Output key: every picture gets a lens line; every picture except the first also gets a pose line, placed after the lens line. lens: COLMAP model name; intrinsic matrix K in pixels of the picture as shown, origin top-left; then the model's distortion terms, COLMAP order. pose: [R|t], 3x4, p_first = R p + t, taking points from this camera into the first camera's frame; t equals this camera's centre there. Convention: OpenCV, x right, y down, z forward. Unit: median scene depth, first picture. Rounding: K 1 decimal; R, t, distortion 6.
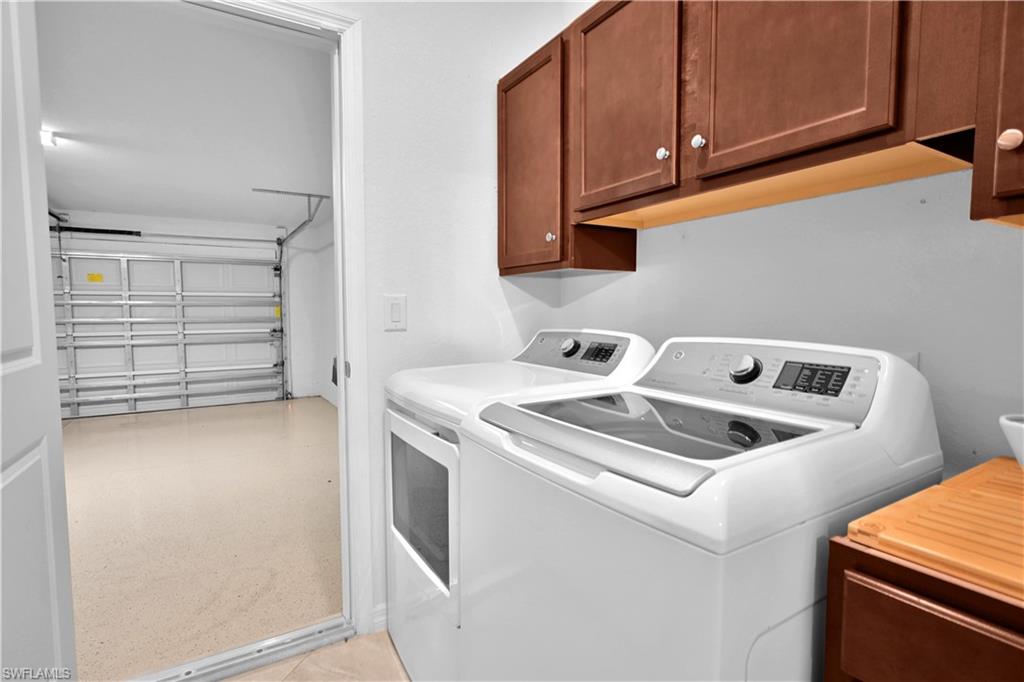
lens RADIAL K [[502.4, 0, 509.2], [0, 502.4, 347.3], [0, 0, 1]] dist [-0.000595, 0.002029]
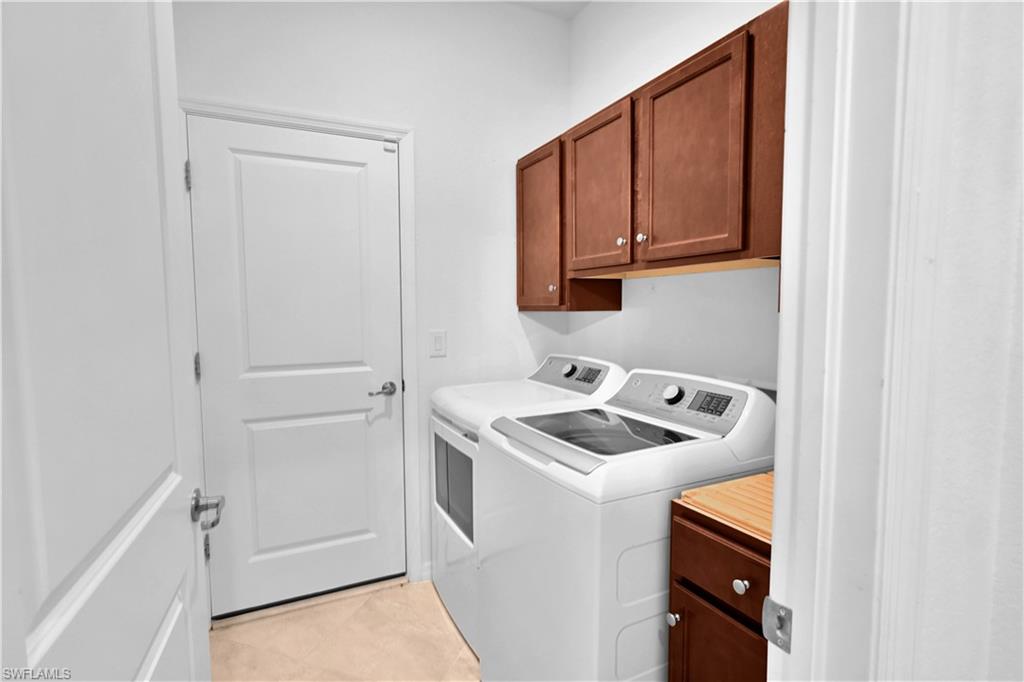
lens RADIAL K [[502.4, 0, 511.1], [0, 502.4, 338.9], [0, 0, 1]] dist [-0.000595, 0.002029]
pose [[0.996303, -0.001908, -0.085885, 0.112862], [0.000909, 0.999932, -0.011661, -0.089917], [0.085901, 0.011540, 0.996237, -0.431872]]
